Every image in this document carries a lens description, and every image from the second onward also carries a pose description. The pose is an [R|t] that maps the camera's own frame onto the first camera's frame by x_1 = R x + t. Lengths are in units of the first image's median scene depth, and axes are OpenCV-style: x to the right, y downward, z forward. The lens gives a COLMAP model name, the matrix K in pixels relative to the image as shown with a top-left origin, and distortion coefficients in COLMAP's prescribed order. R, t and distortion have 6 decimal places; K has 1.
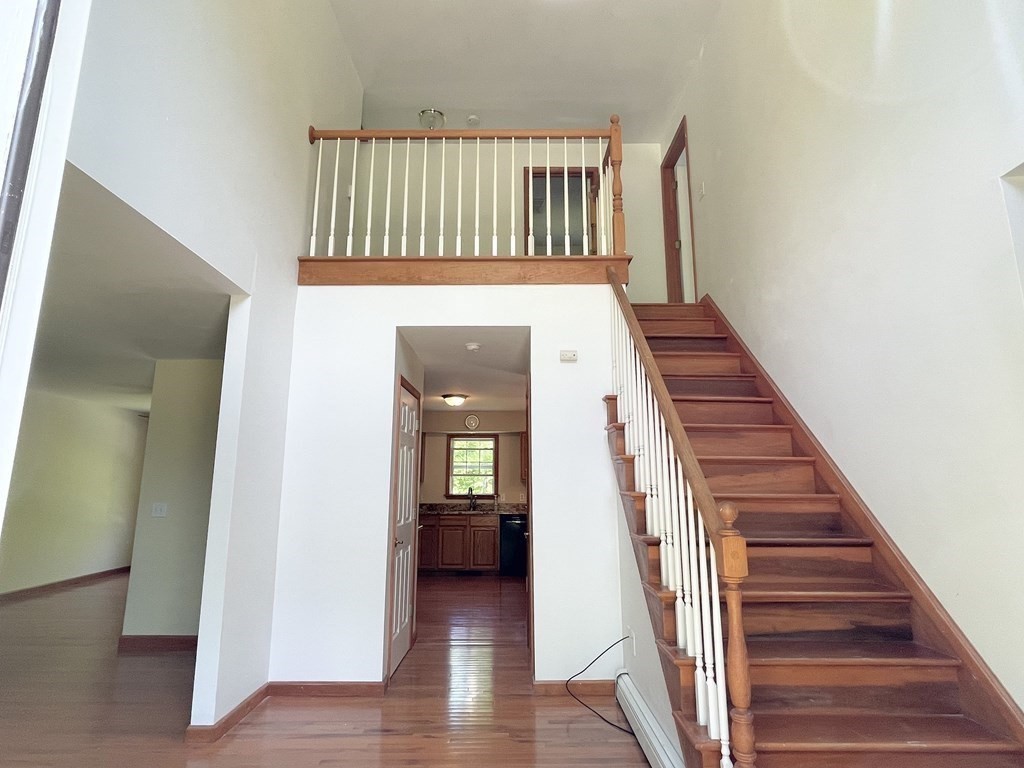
lens RADIAL K [[555.1, 0, 508.0], [0, 555.1, 381.8], [0, 0, 1]] dist [-0.004417, 0.000942]
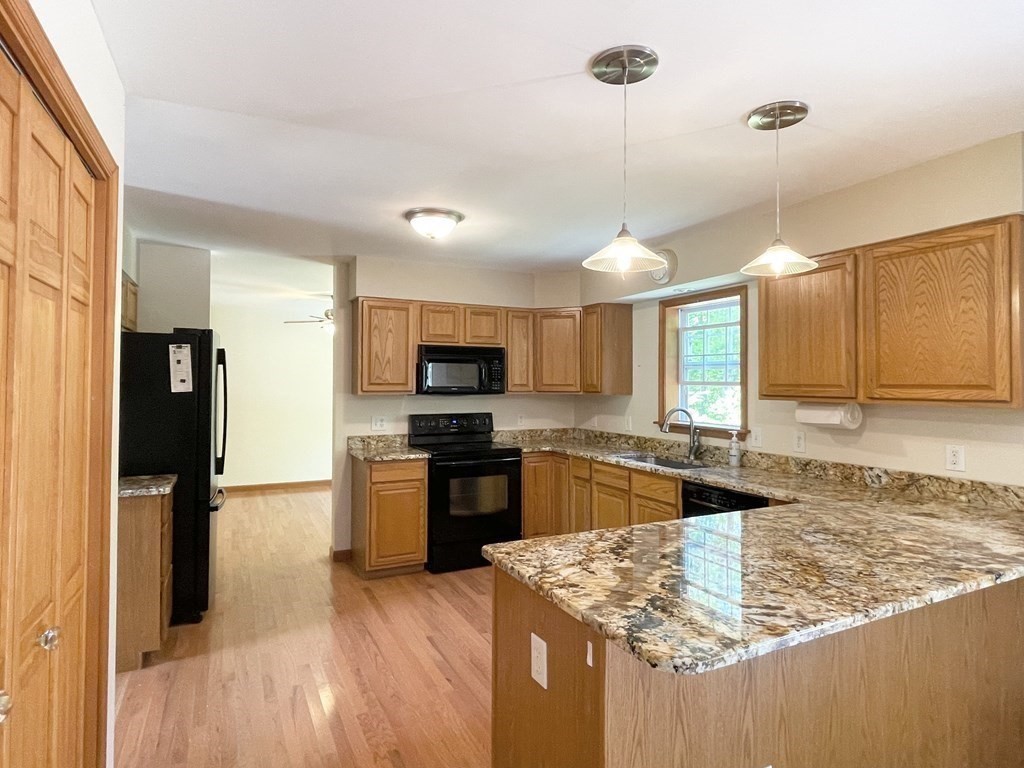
lens RADIAL K [[555.1, 0, 510.9], [0, 555.1, 379.0], [0, 0, 1]] dist [-0.004417, 0.000942]
pose [[0.450840, -0.005811, -0.892586, 0.272978], [0.158628, 0.984583, 0.073712, 0.106991], [0.878397, -0.174821, 0.444811, 0.665870]]
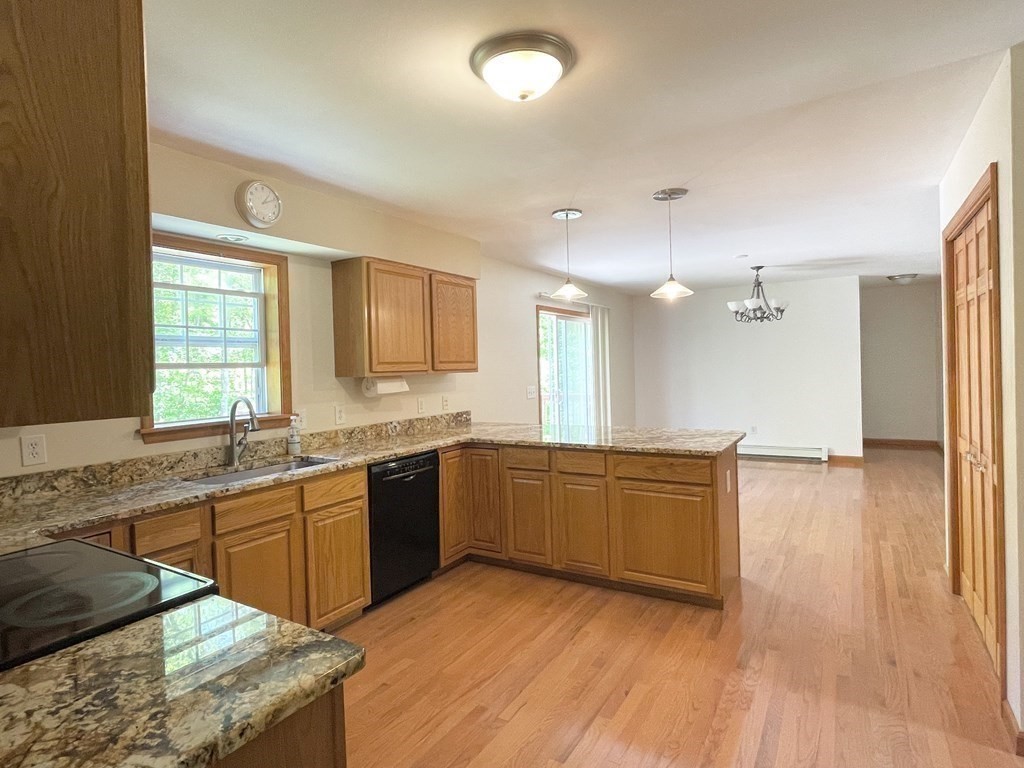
lens RADIAL K [[555.1, 0, 515.4], [0, 555.1, 375.7], [0, 0, 1]] dist [-0.004417, 0.000942]
pose [[0.517892, -0.032608, 0.854824, -0.265755], [-0.127220, 0.985225, 0.114658, 0.112999], [-0.845933, -0.168131, 0.506092, 0.676525]]
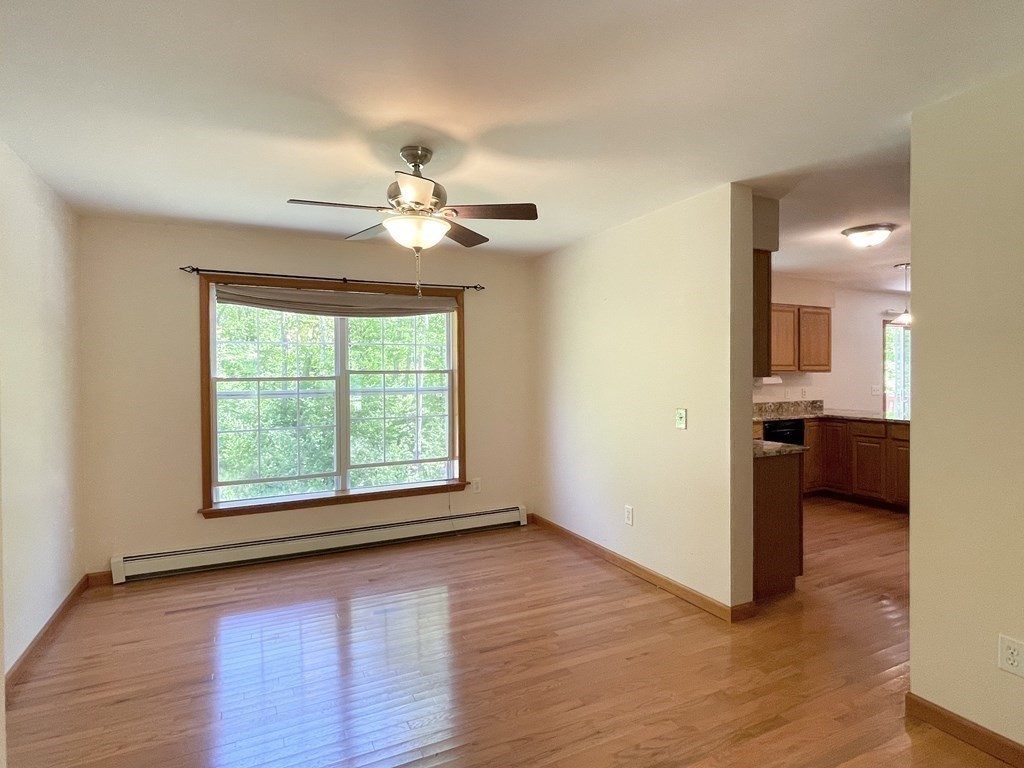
lens RADIAL K [[555.1, 0, 515.9], [0, 555.1, 375.5], [0, 0, 1]] dist [-0.004417, 0.000942]
pose [[0.893256, -0.014565, 0.449313, -0.549169], [-0.069972, 0.982789, 0.170966, 0.080653], [-0.444070, -0.184156, 0.876863, 0.505689]]
